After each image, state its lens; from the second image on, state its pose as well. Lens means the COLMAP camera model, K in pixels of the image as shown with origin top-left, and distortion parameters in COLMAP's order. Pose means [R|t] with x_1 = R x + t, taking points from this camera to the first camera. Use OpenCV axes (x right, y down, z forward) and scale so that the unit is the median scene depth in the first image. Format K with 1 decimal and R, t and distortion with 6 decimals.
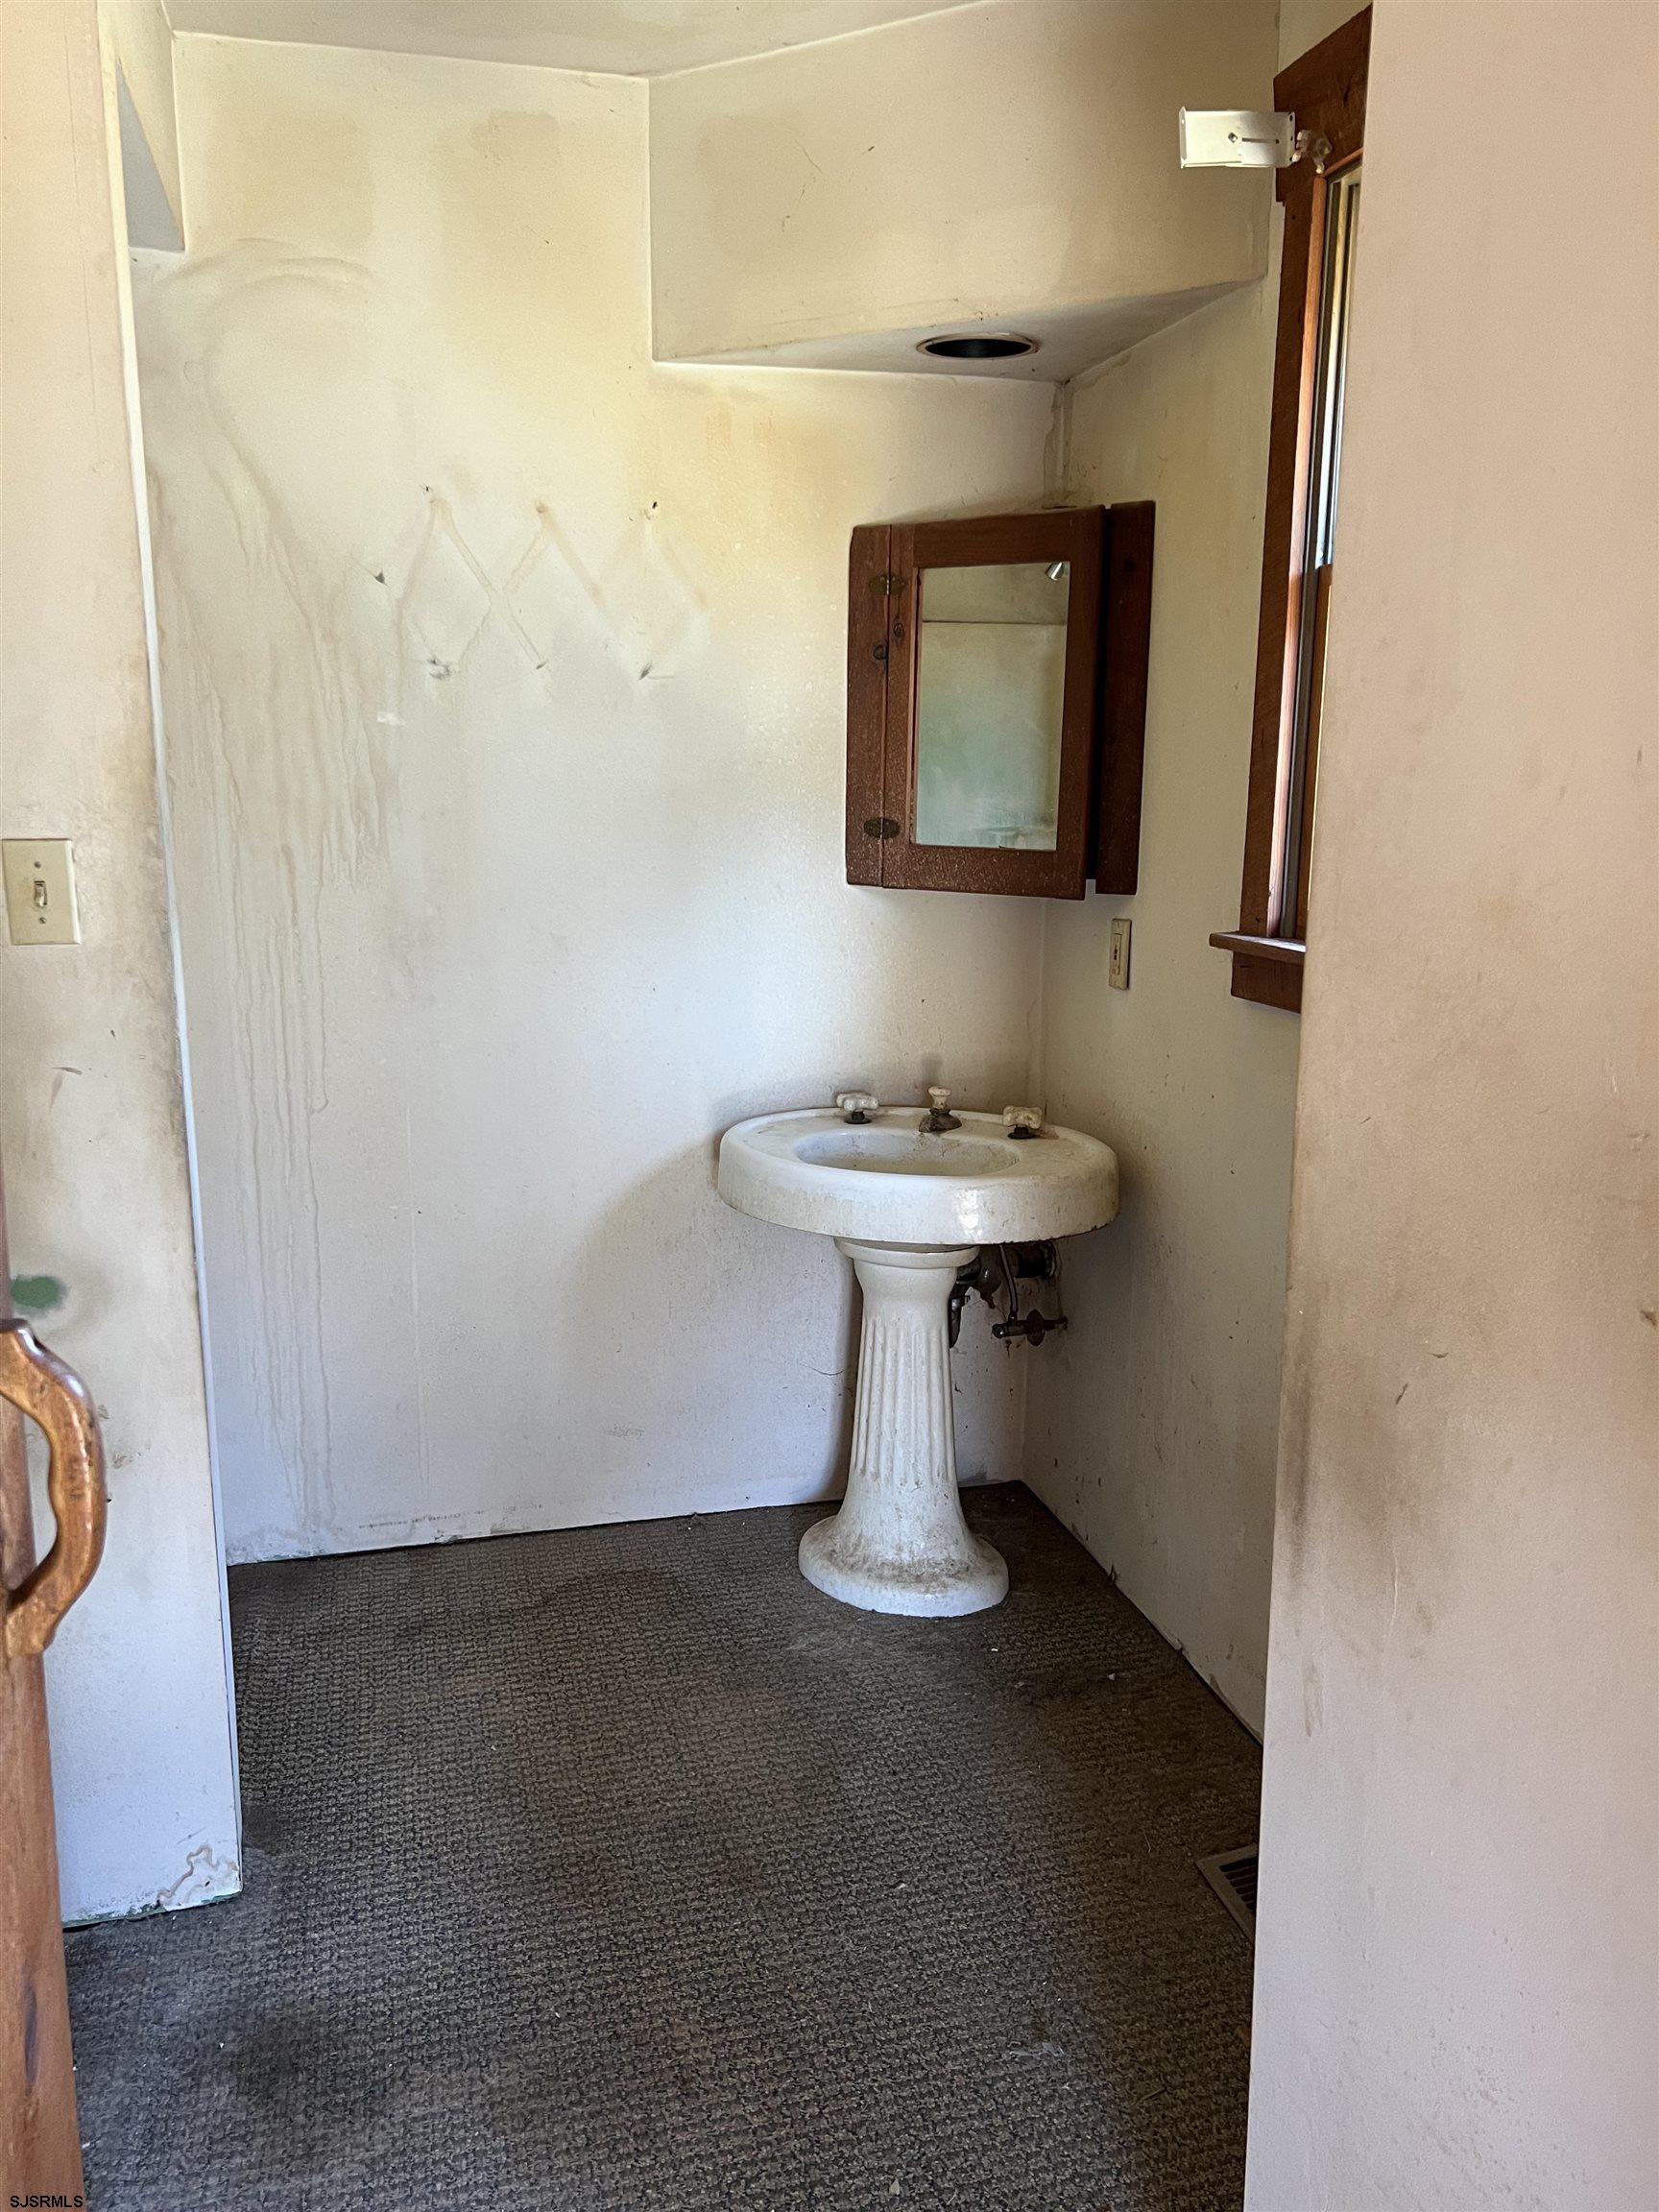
lens RADIAL K [[1658.9, 0, 818.7], [0, 1658.9, 1106.8], [0, 0, 1]] dist [0.055339, -0.063830]
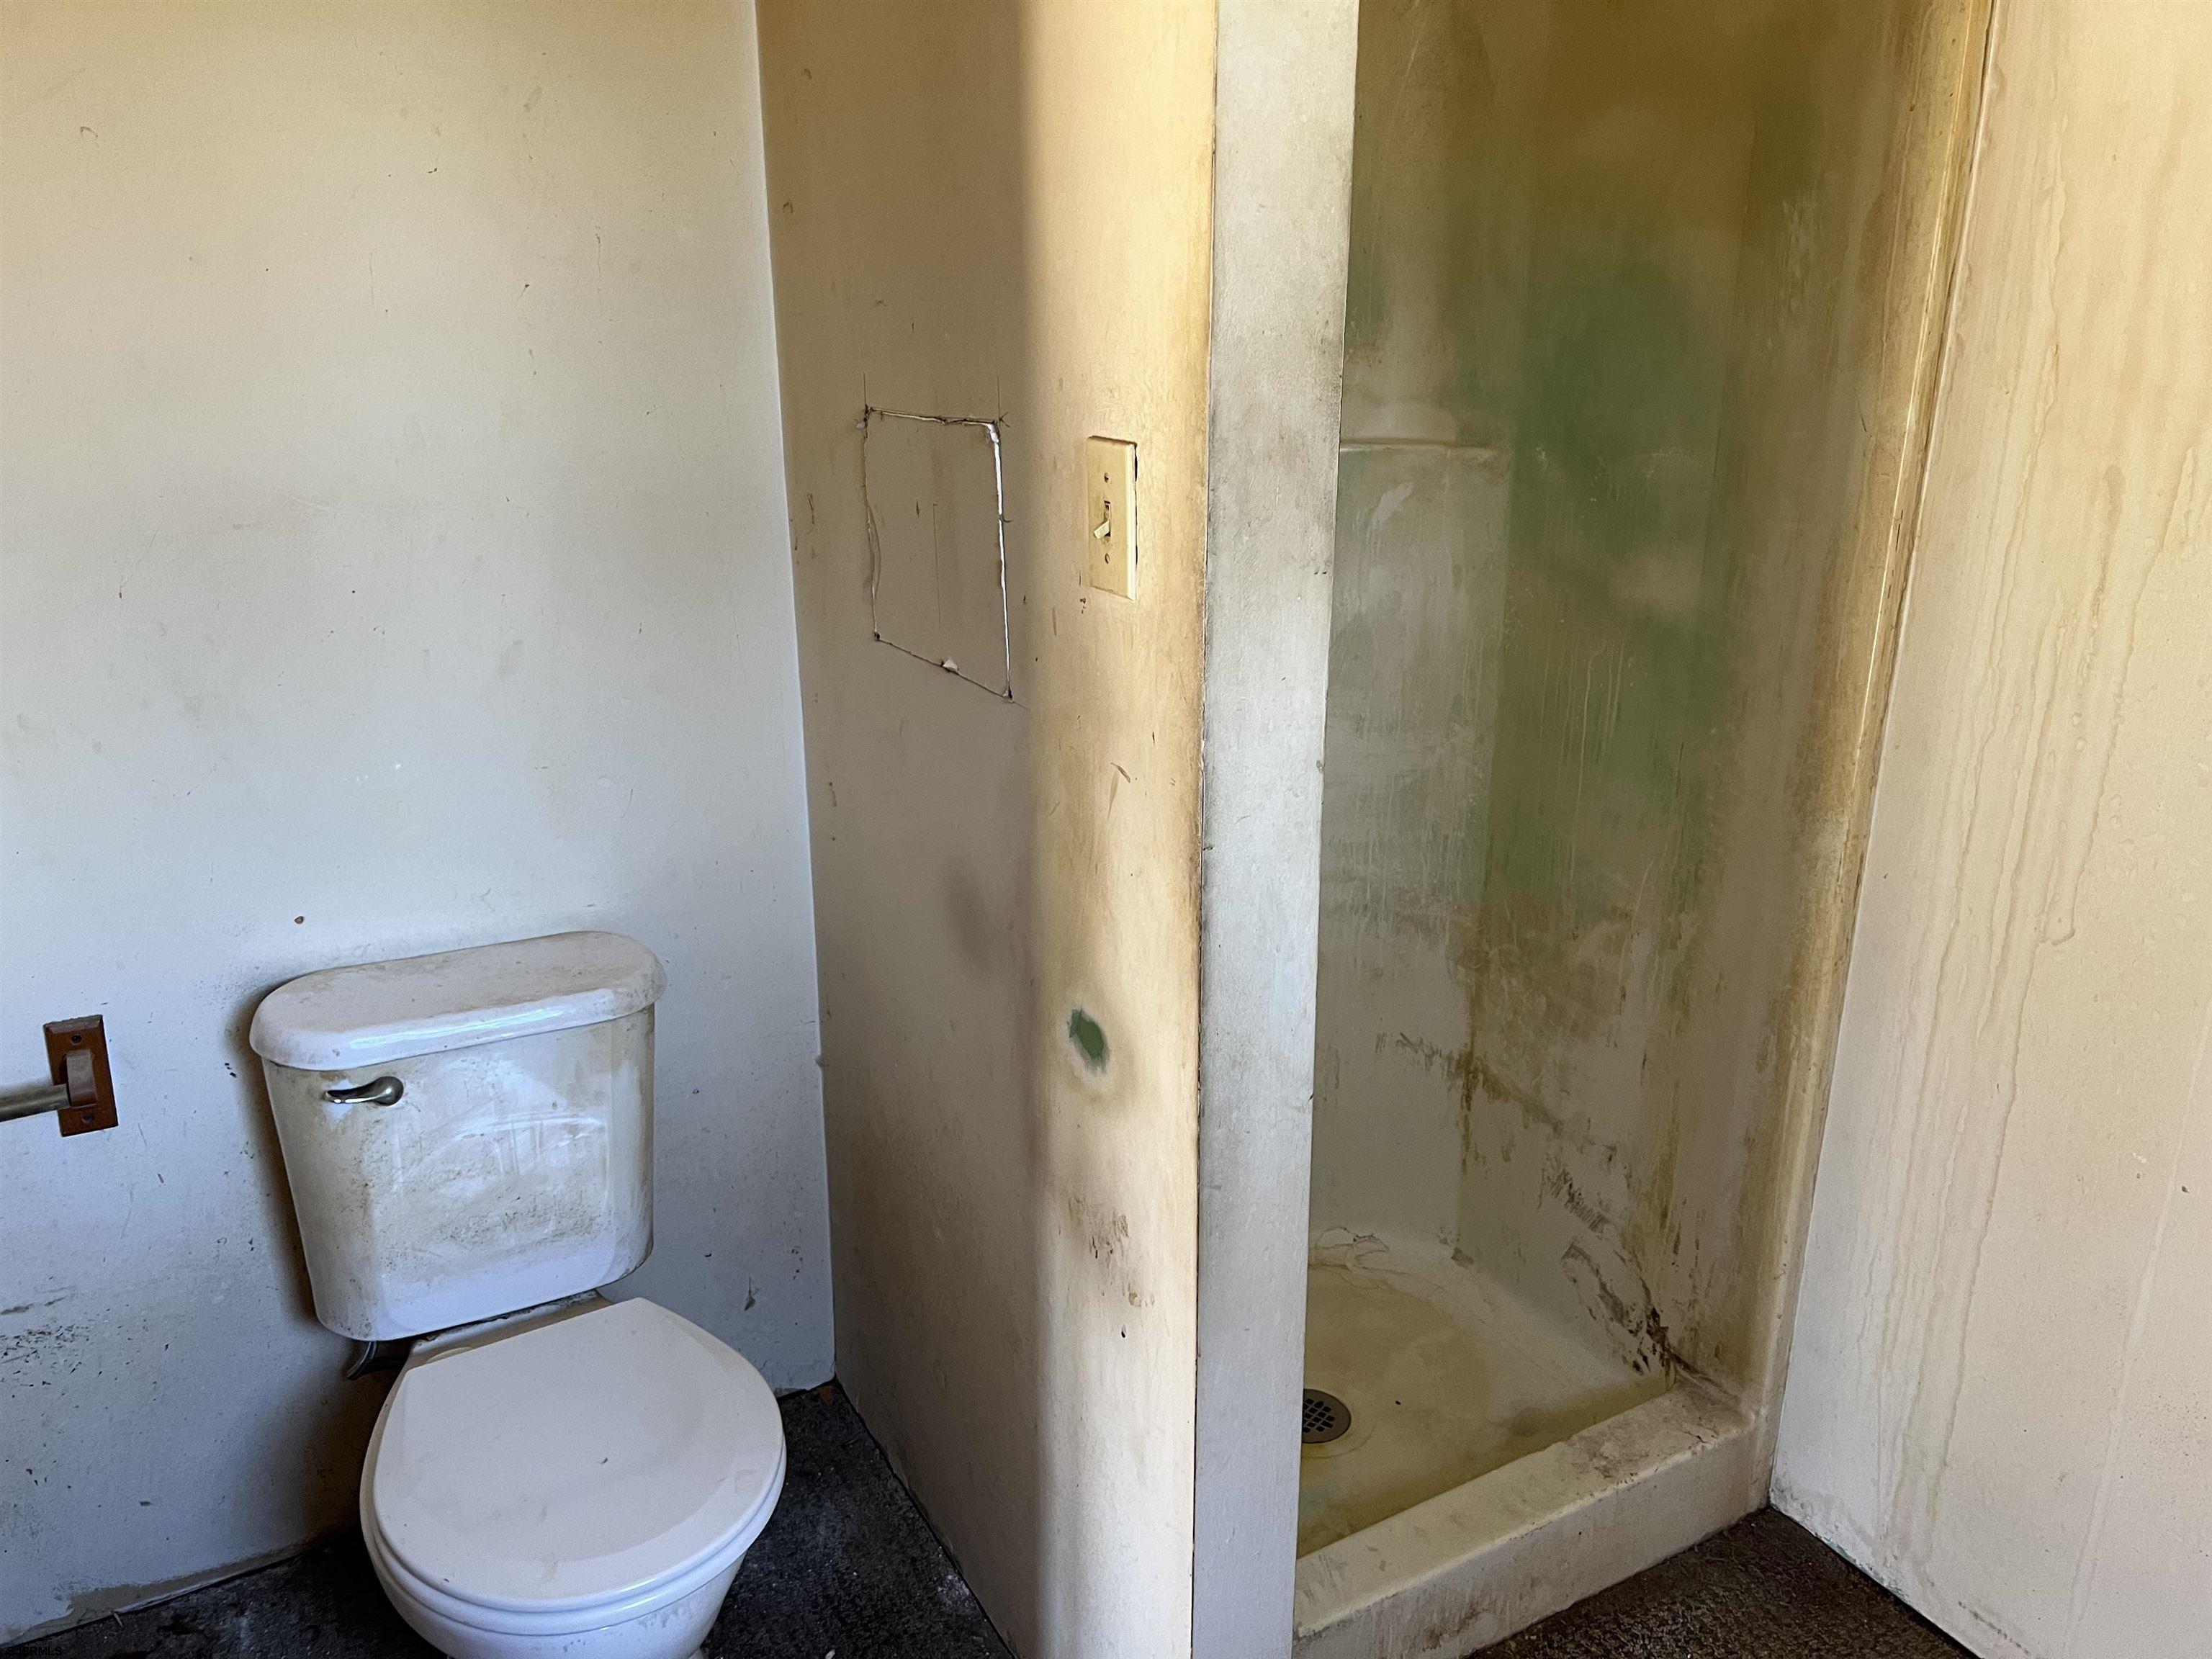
lens RADIAL K [[1658.9, 0, 1102.6], [0, 1658.9, 821.2], [0, 0, 1]] dist [0.055339, -0.063830]
pose [[0.245442, 0.297942, -0.922490, 0.196840], [-0.195243, 0.947292, 0.254006, -0.173547], [0.949547, 0.117766, 0.290676, 0.767702]]
